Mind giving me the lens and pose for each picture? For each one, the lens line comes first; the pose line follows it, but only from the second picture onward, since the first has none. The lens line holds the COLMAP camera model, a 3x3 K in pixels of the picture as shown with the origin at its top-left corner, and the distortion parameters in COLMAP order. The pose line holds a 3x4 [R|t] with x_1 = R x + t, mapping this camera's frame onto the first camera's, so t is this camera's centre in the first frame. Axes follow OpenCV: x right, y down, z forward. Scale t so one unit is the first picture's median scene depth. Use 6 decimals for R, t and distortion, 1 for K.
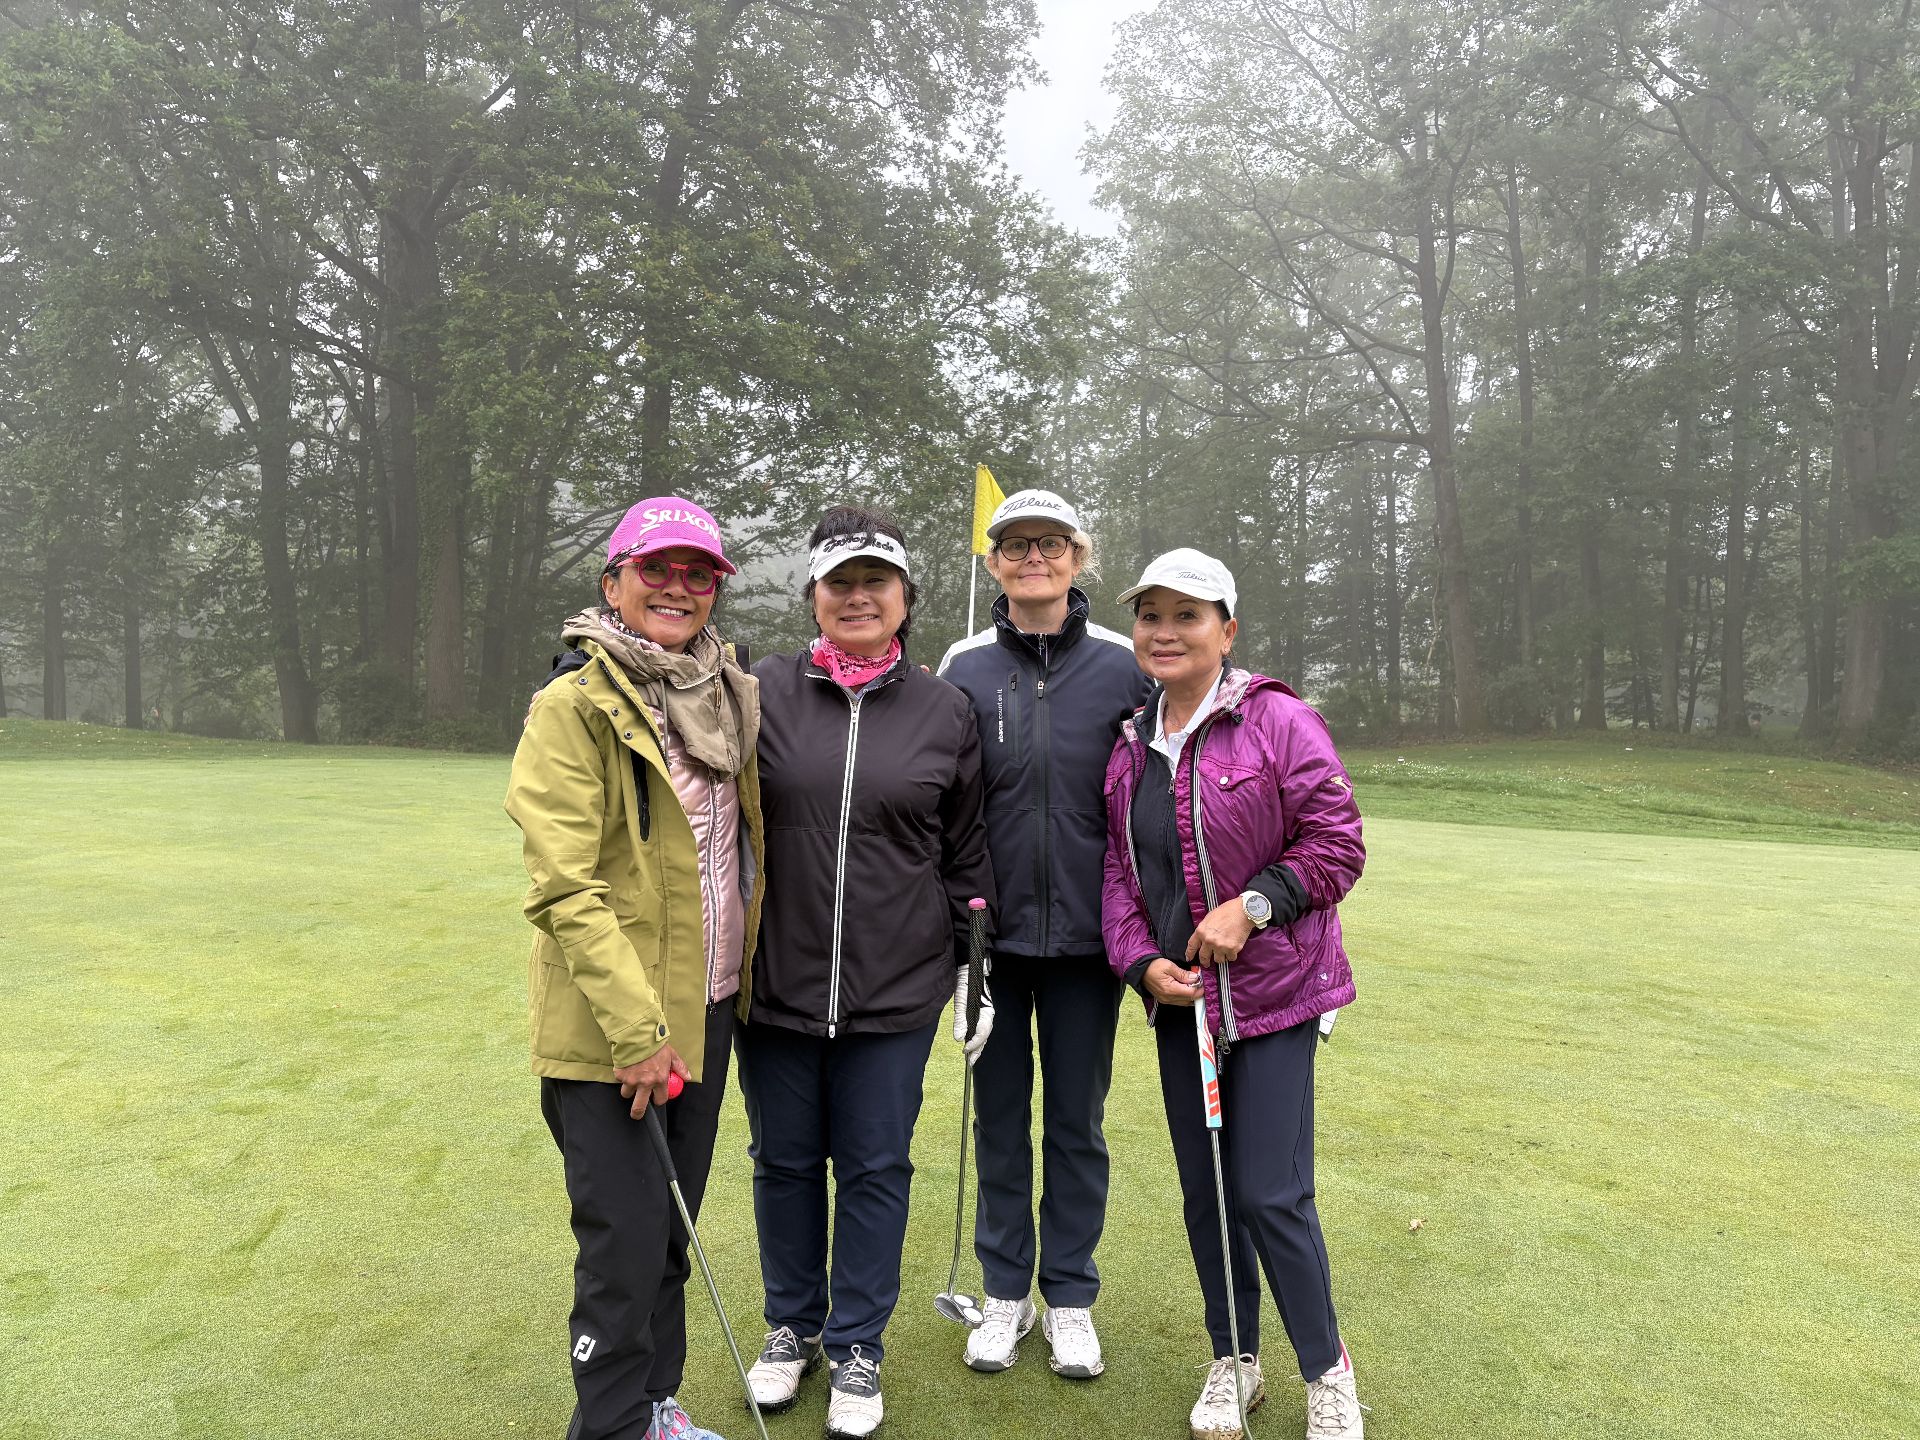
lens RADIAL K [[1444.3, 0, 960.0], [0, 1444.3, 720.0], [0, 0, 1]] dist [-0.001247, -0.001243]
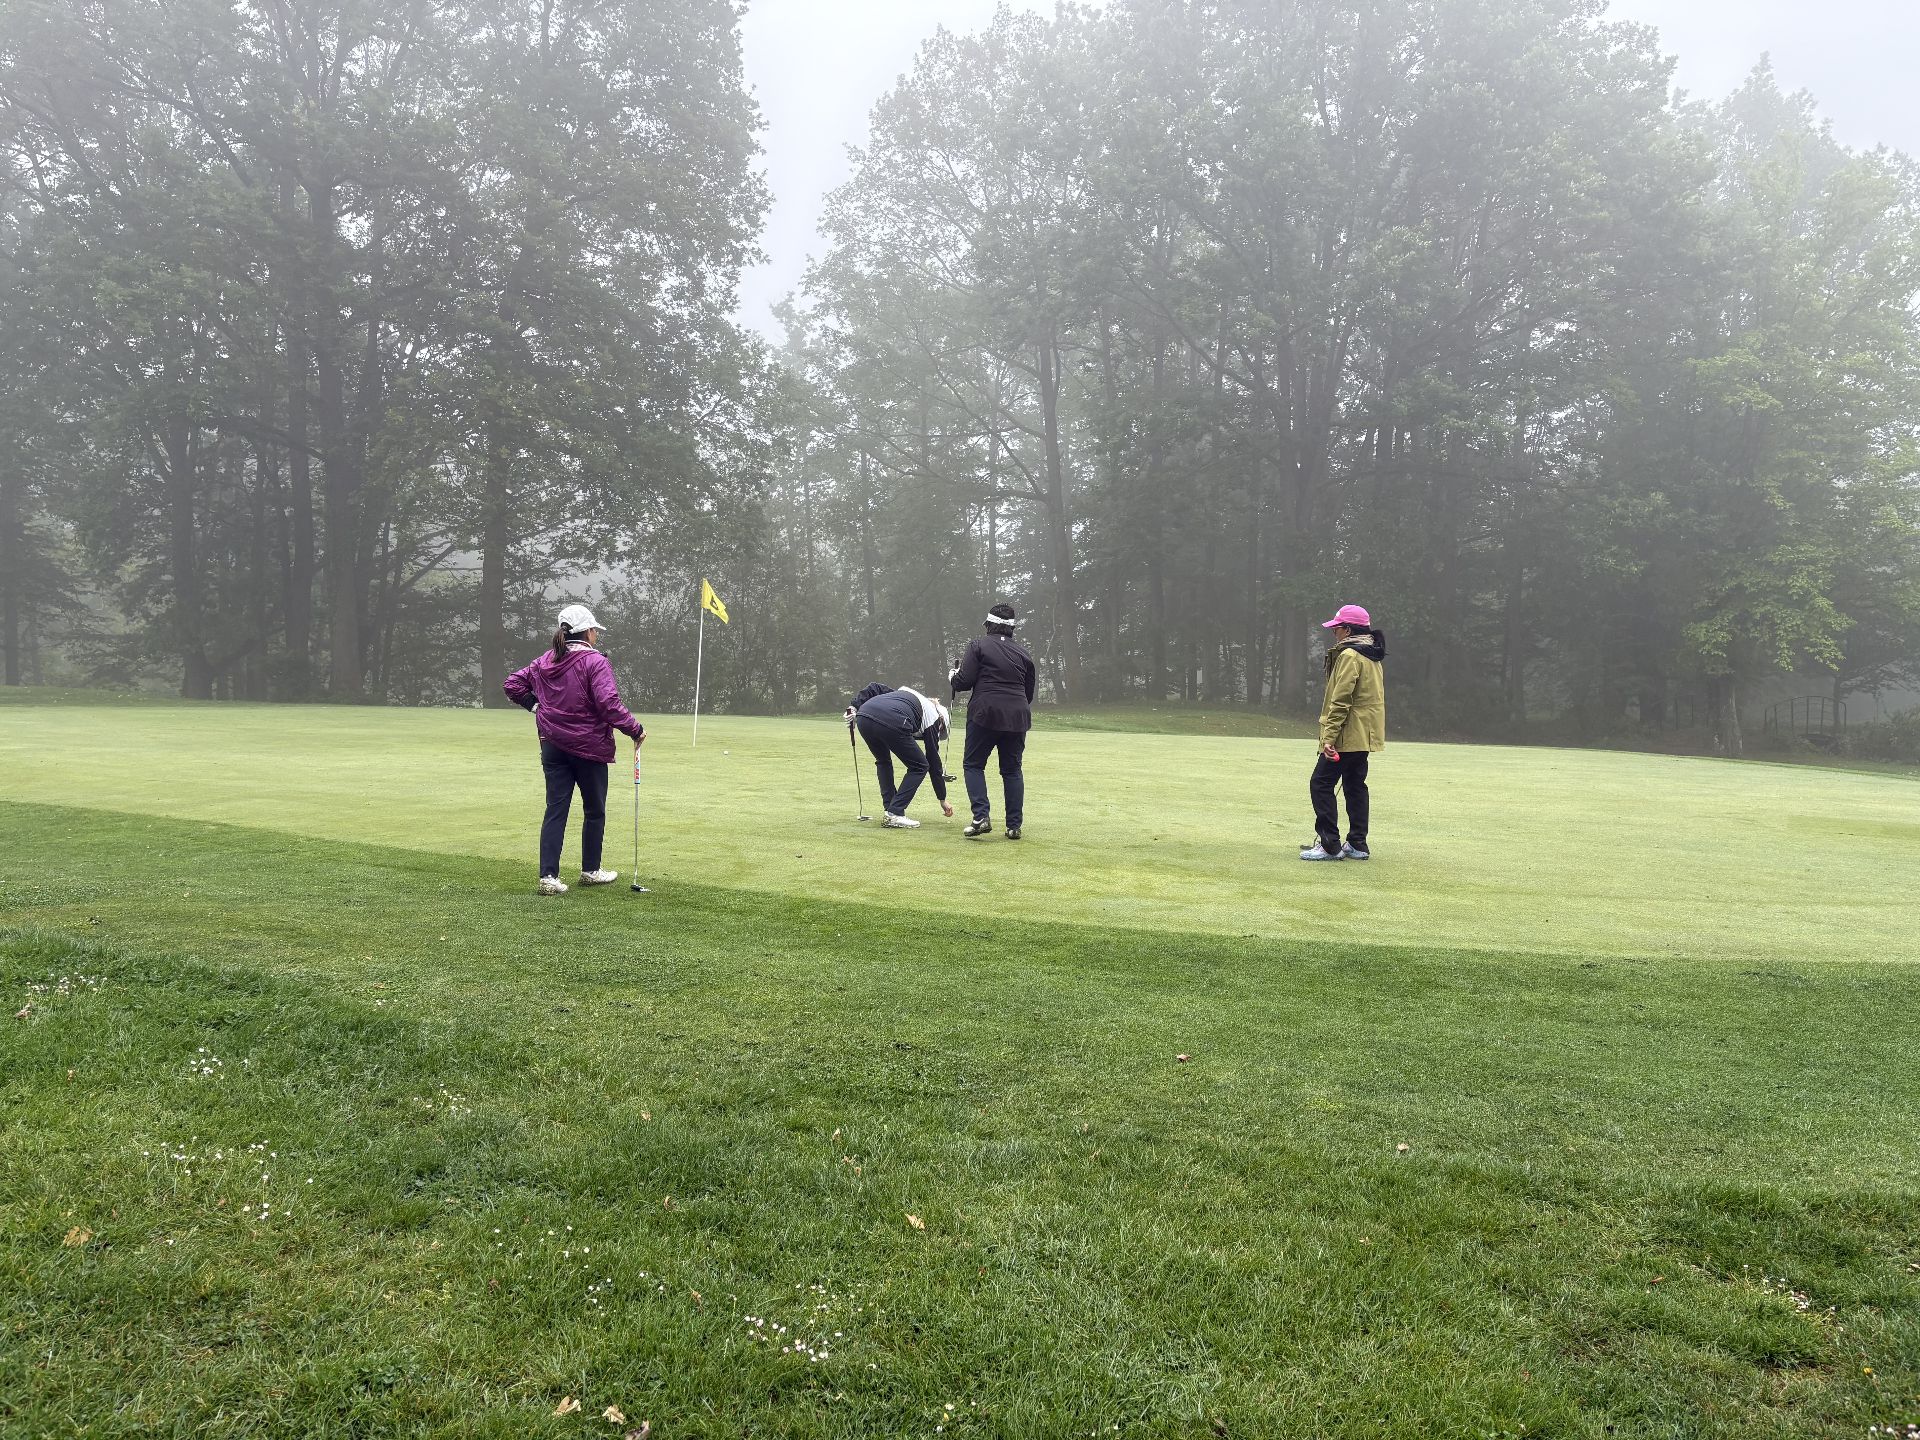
lens RADIAL K [[1444.3, 0, 960.0], [0, 1444.3, 720.0], [0, 0, 1]] dist [-0.001247, -0.001243]
pose [[0.987538, -0.003648, 0.157336, 0.014126], [0.003507, 0.999993, 0.001171, 0.020611], [-0.157339, -0.000605, 0.987544, -0.349175]]
